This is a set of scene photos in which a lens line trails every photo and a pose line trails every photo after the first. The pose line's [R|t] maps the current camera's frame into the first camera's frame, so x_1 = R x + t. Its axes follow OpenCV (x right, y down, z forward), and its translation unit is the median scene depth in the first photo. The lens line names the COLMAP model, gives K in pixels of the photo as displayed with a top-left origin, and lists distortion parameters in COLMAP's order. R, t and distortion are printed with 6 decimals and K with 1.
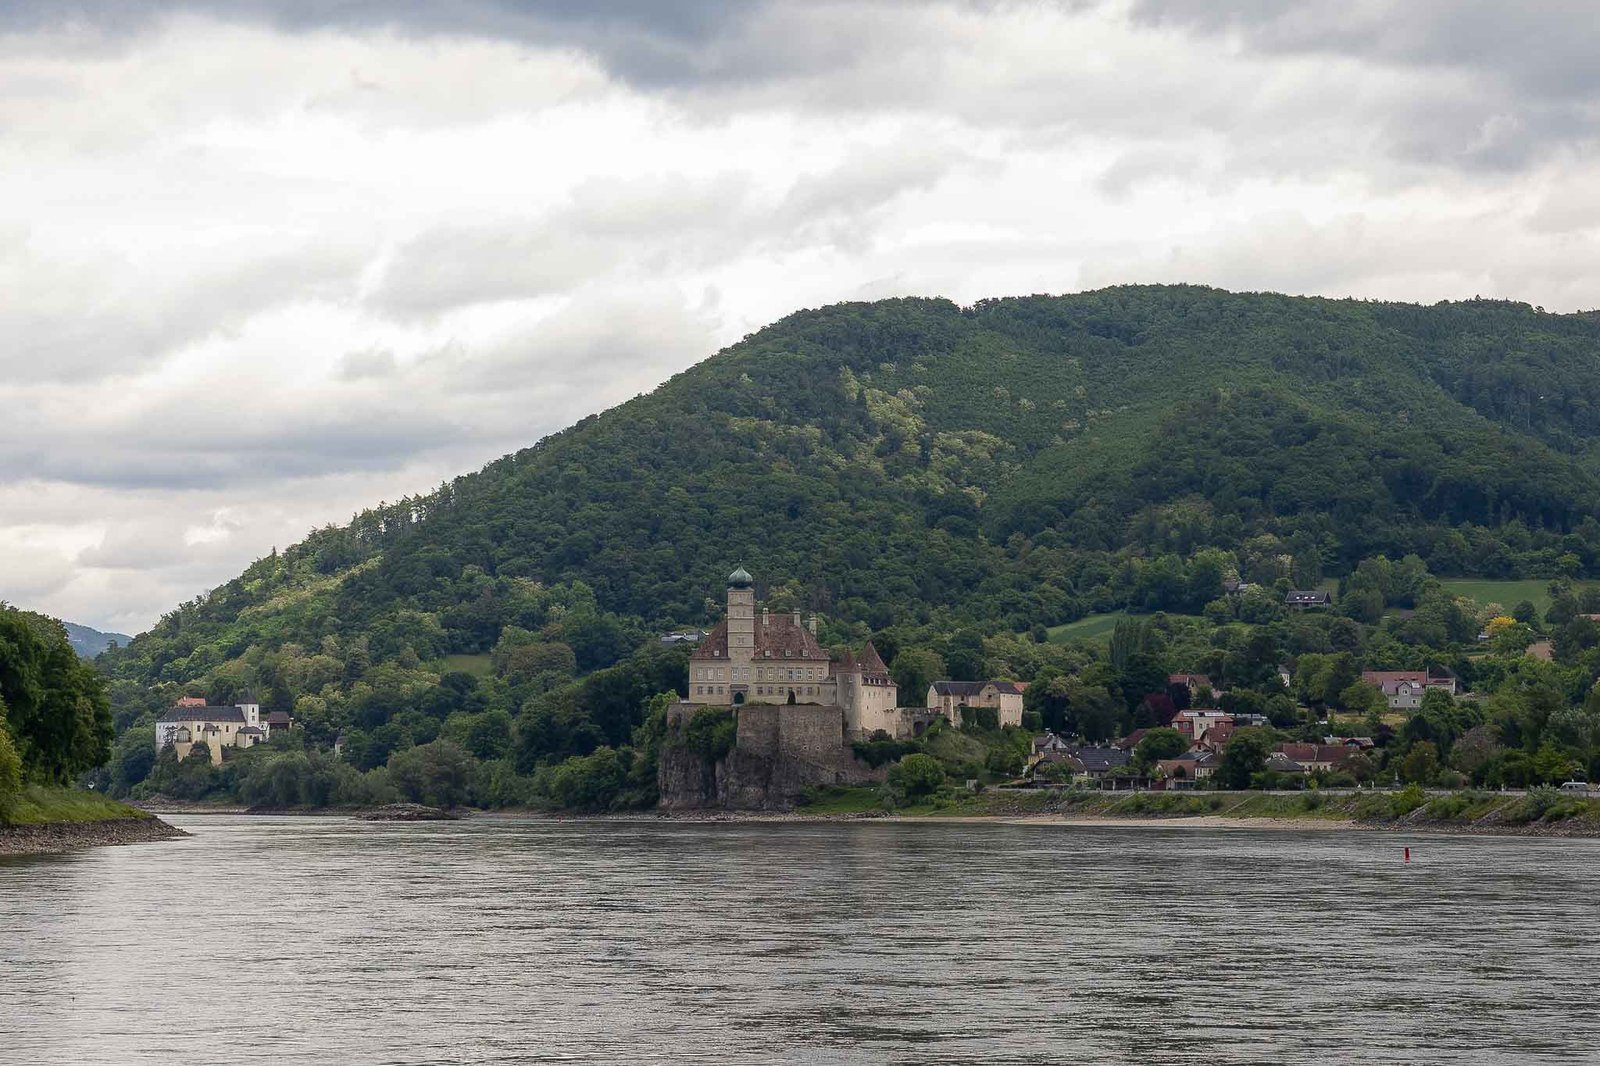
lens RADIAL K [[5198.8, 0, 800.0], [0, 5198.8, 533.0], [0, 0, 1]] dist [0.088138, -0.080617]
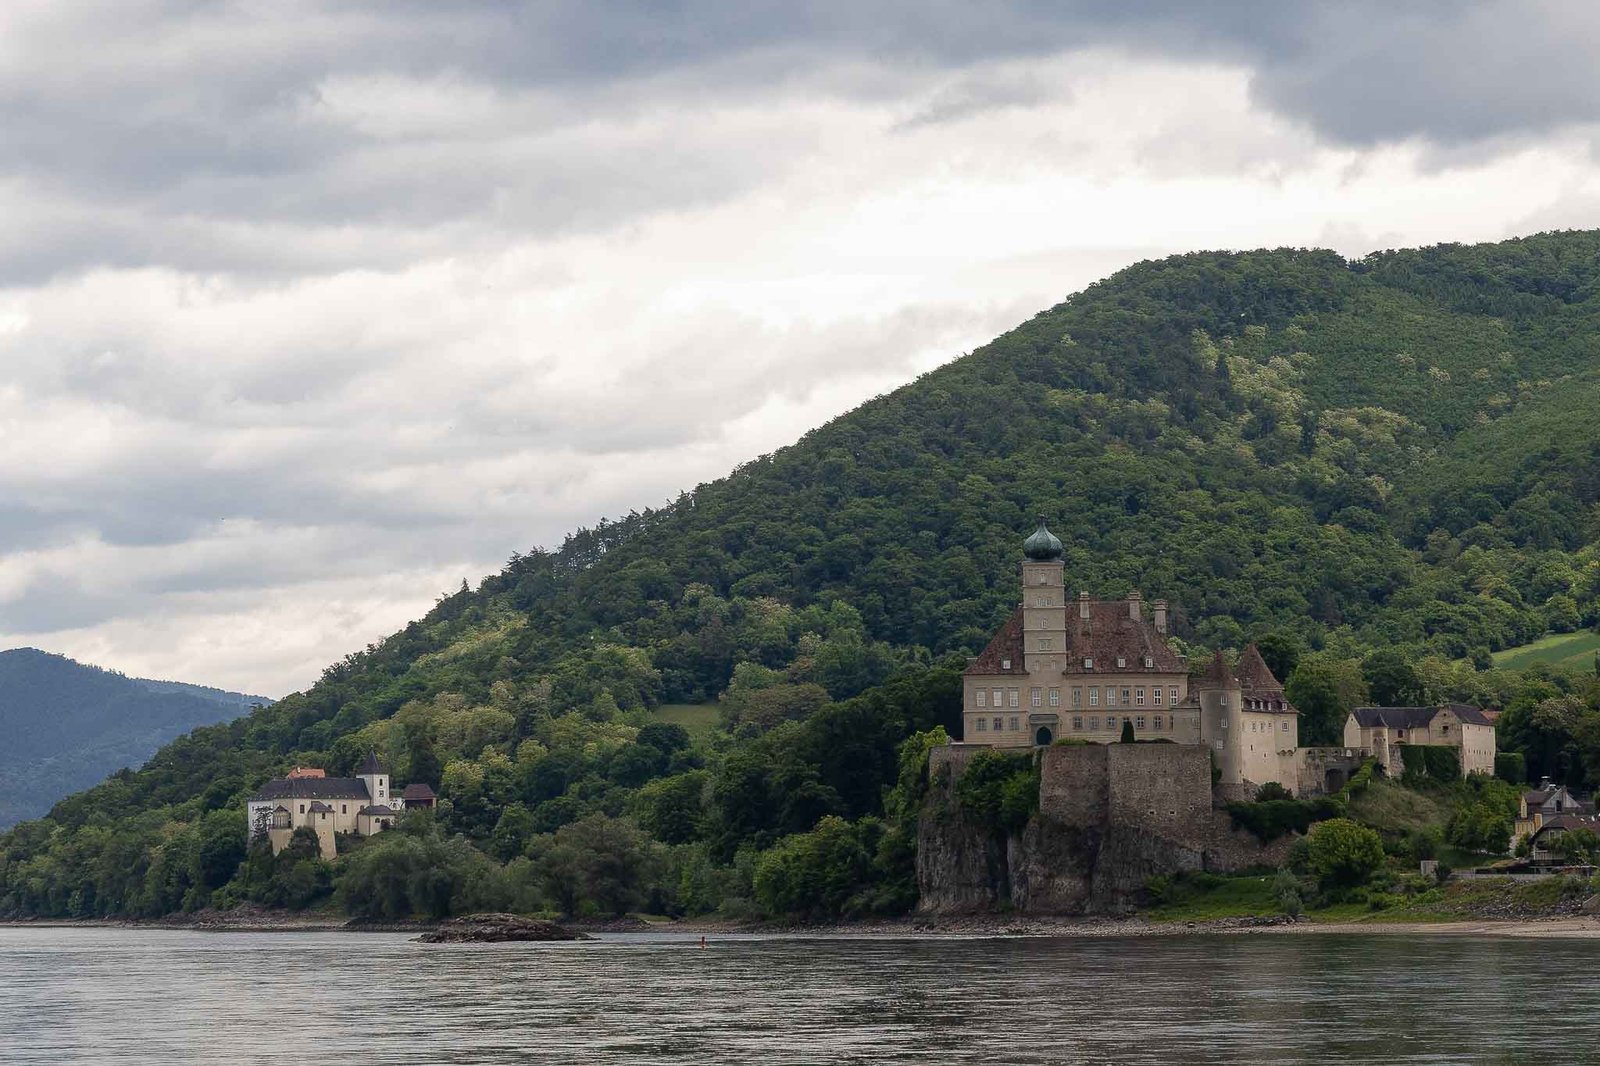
lens RADIAL K [[5198.8, 0, 800.0], [0, 5198.8, 533.0], [0, 0, 1]] dist [0.088138, -0.080617]
pose [[0.997539, -0.019517, -0.067347, 0.001139], [0.018252, 0.999646, -0.019352, 0.013871], [0.067701, 0.018075, 0.997542, 0.274142]]
